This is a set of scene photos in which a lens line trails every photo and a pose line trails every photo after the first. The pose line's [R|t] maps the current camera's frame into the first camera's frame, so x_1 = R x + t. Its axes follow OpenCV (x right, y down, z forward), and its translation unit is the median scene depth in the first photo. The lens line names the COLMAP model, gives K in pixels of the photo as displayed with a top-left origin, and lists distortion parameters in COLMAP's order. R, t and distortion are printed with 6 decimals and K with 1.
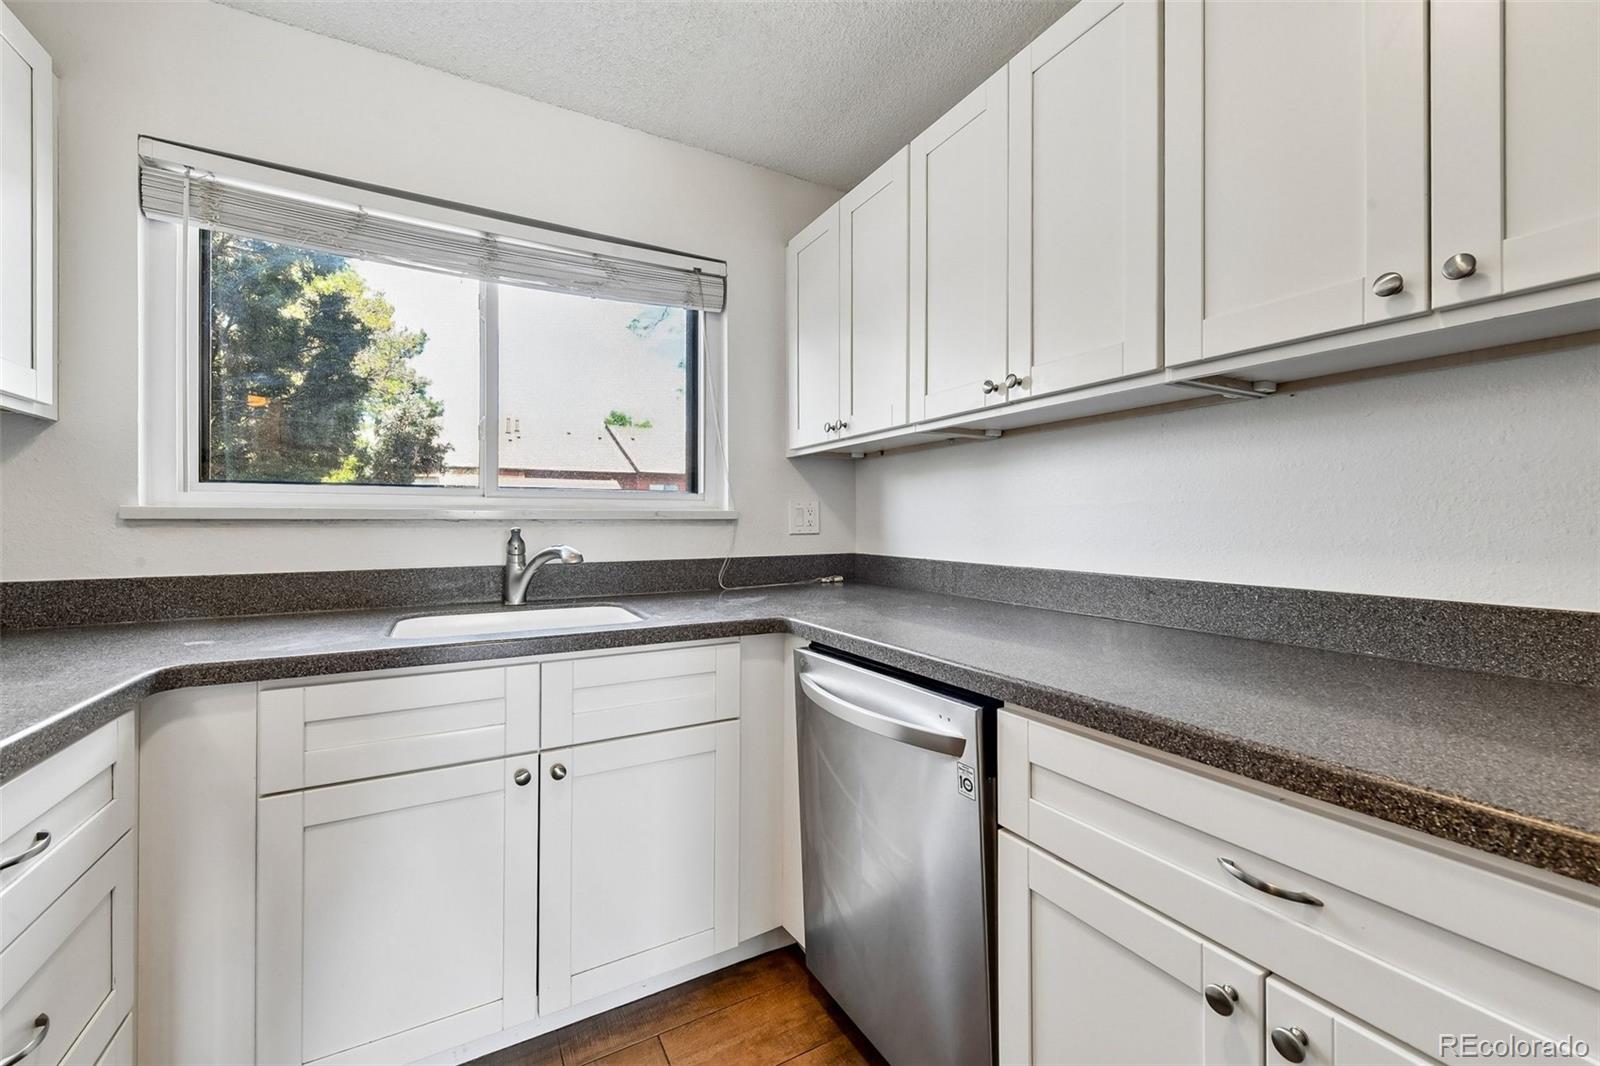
lens RADIAL K [[641.4, 0, 811.0], [0, 641.4, 519.8], [0, 0, 1]] dist [0.013170, -0.007644]
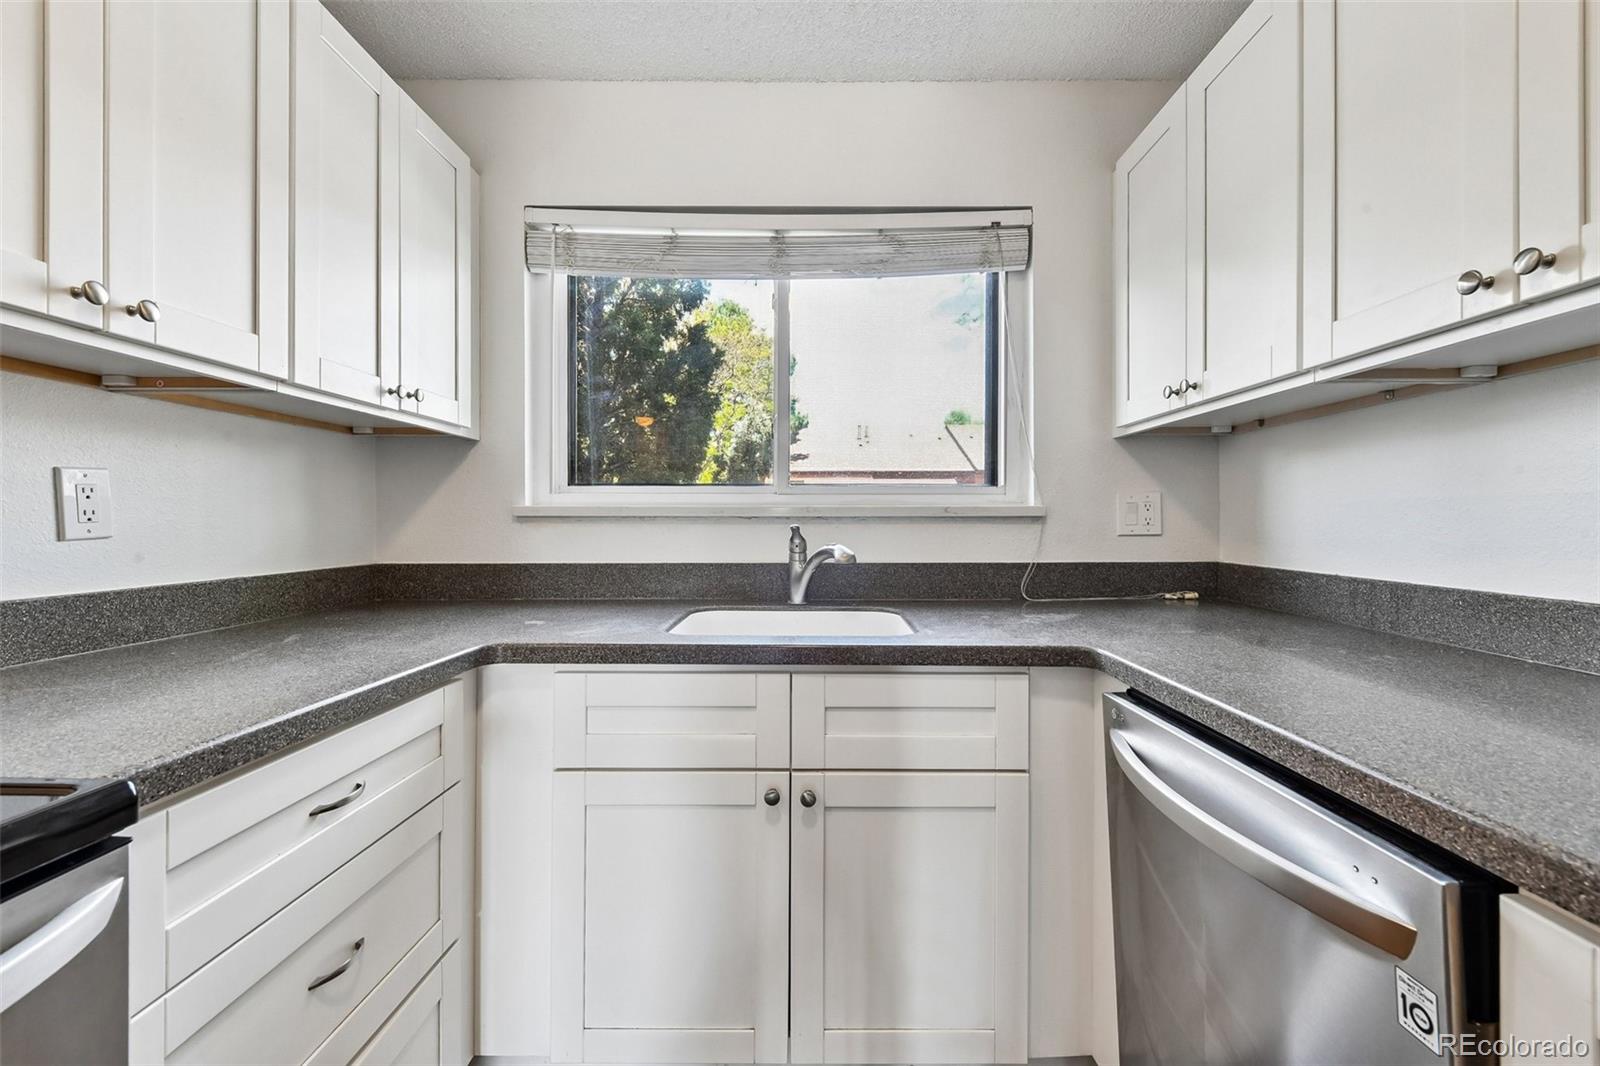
lens RADIAL K [[639.5, 0, 811.1], [0, 639.5, 516.6], [0, 0, 1]] dist [0.010039, -0.006408]
pose [[0.867225, -0.000273, -0.497916, 0.041580], [-0.000533, 0.999999, -0.001476, 0.001130], [0.497916, 0.001545, 0.867224, 0.171243]]
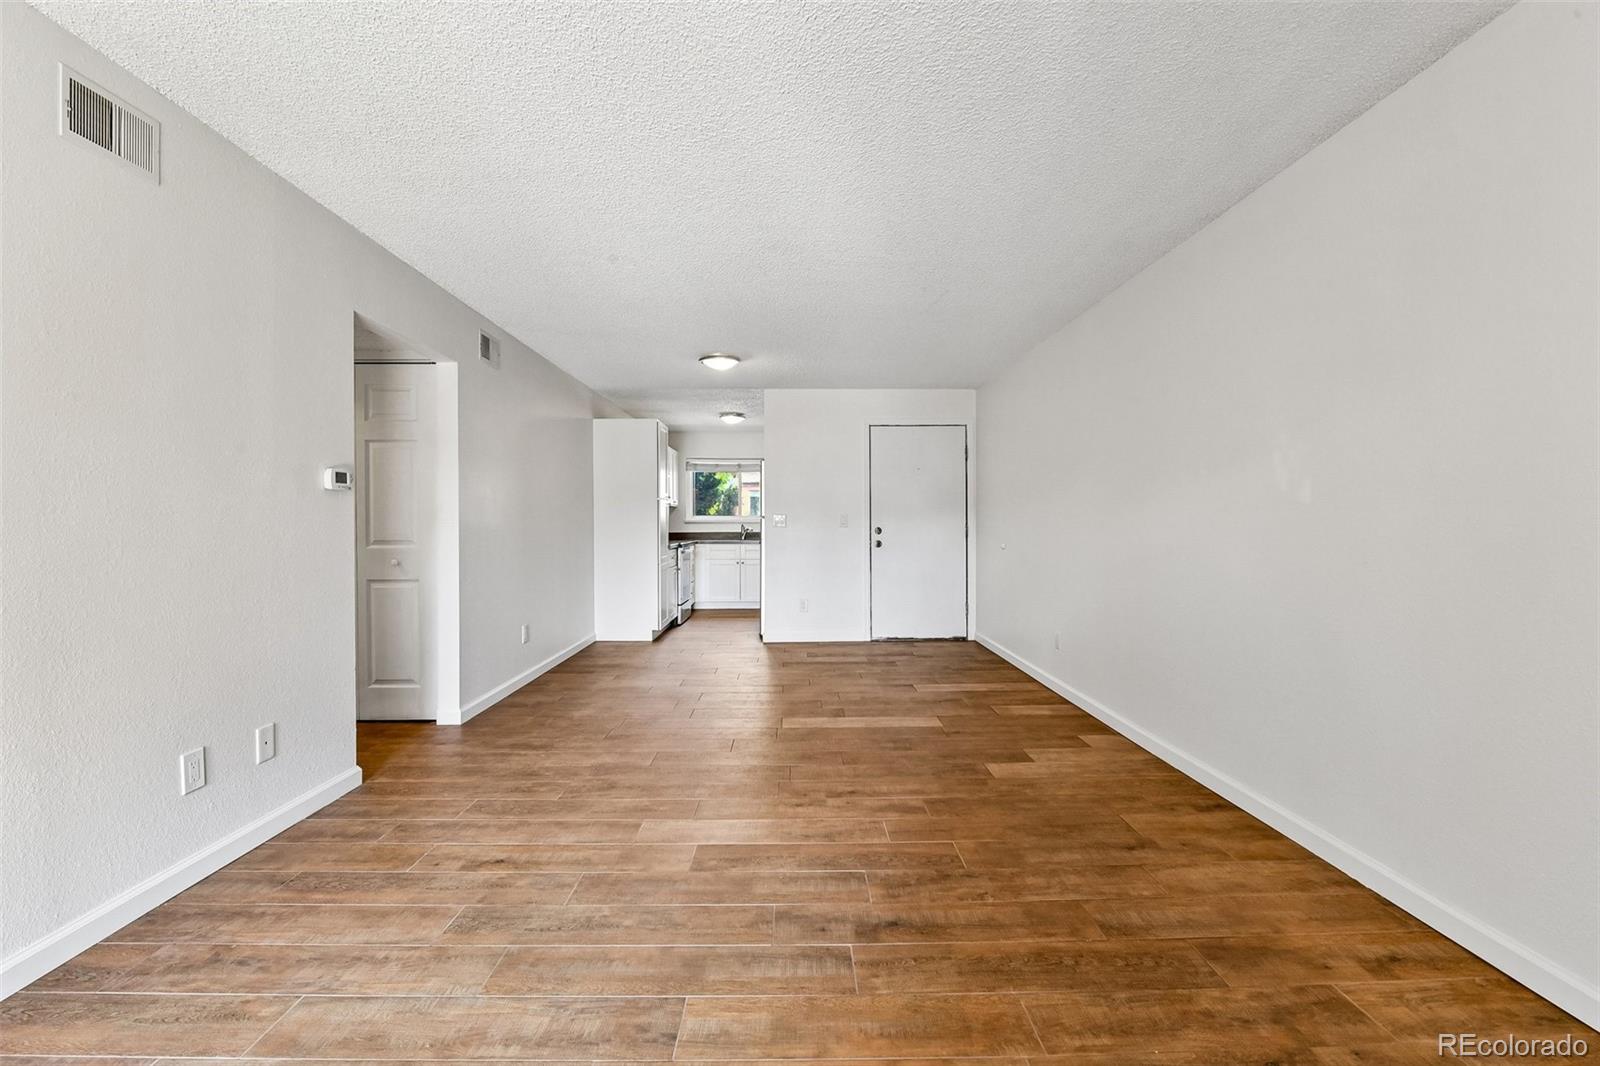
lens RADIAL K [[702.3, 0, 806.9], [0, 702.3, 509.7], [0, 0, 1]] dist [-0.013401, -0.000139]
pose [[0.879401, -0.011021, -0.475954, 2.573052], [0.004596, 0.999882, -0.014660, -0.015407], [0.476059, 0.010705, 0.879348, -3.554325]]
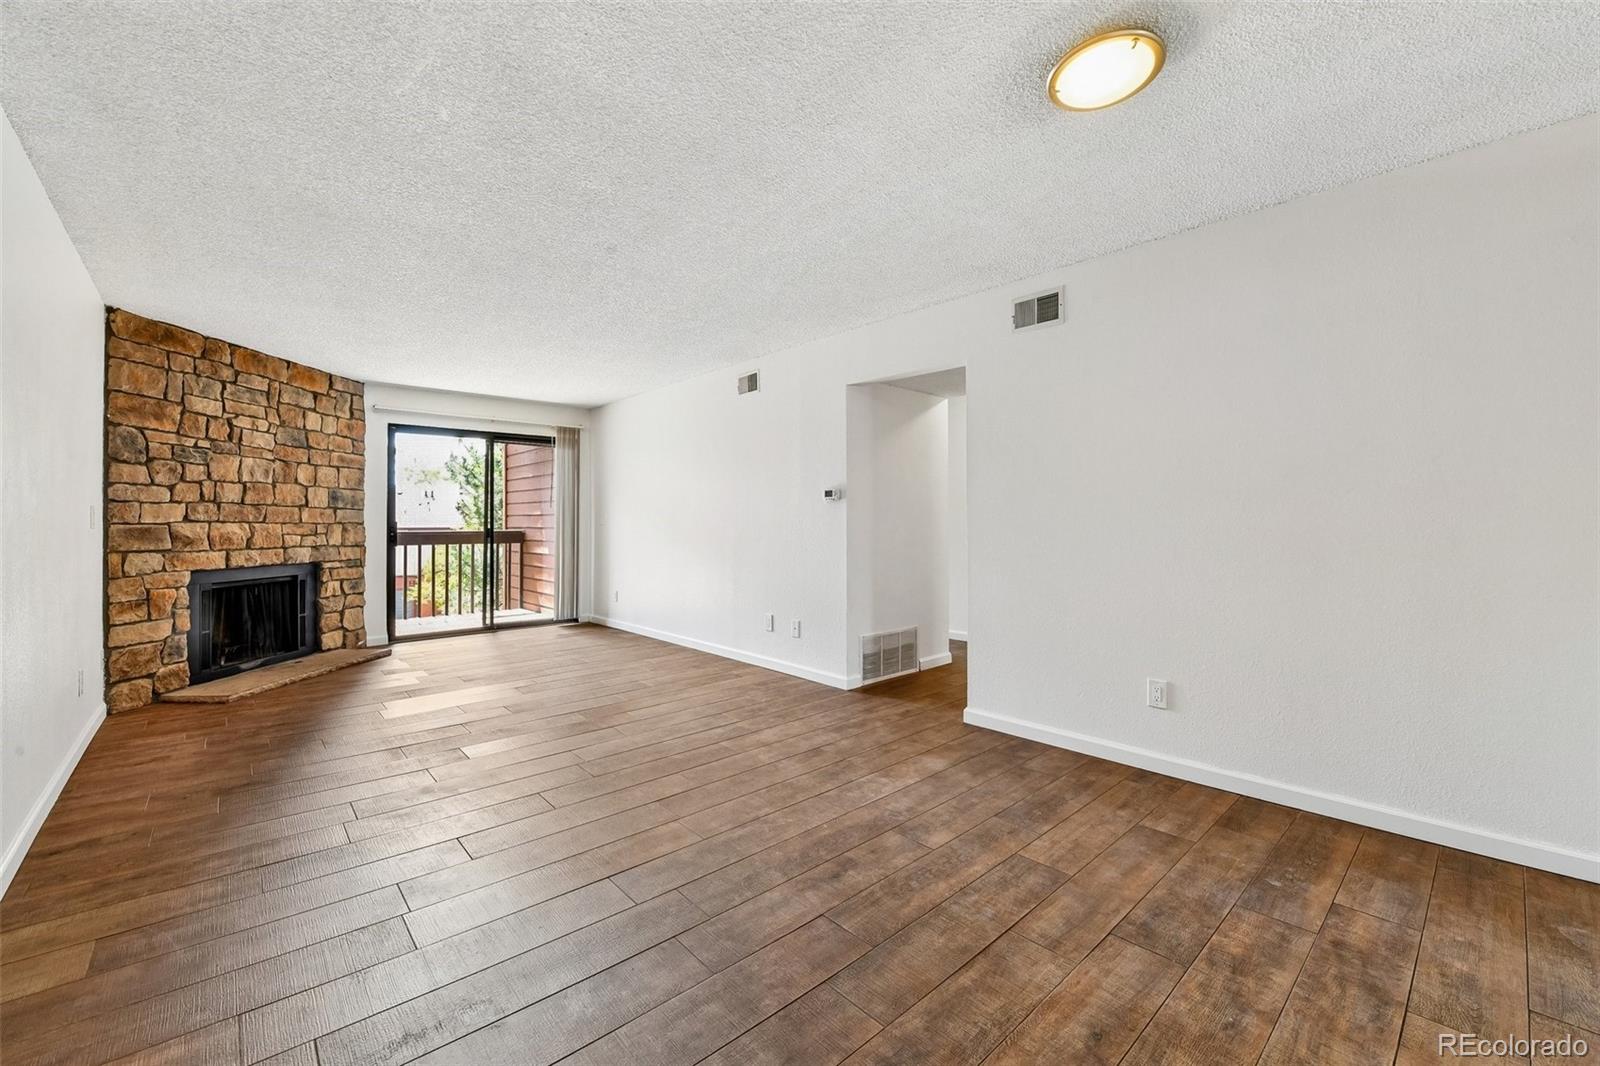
lens RADIAL K [[643.9, 0, 808.2], [0, 643.9, 517.7], [0, 0, 1]] dist [-0.002365, -0.005029]
pose [[-0.975254, 0.003596, -0.221059, 1.473457], [0.005892, 0.999935, -0.009728, -0.003361], [0.221009, -0.010789, -0.975212, -0.216788]]
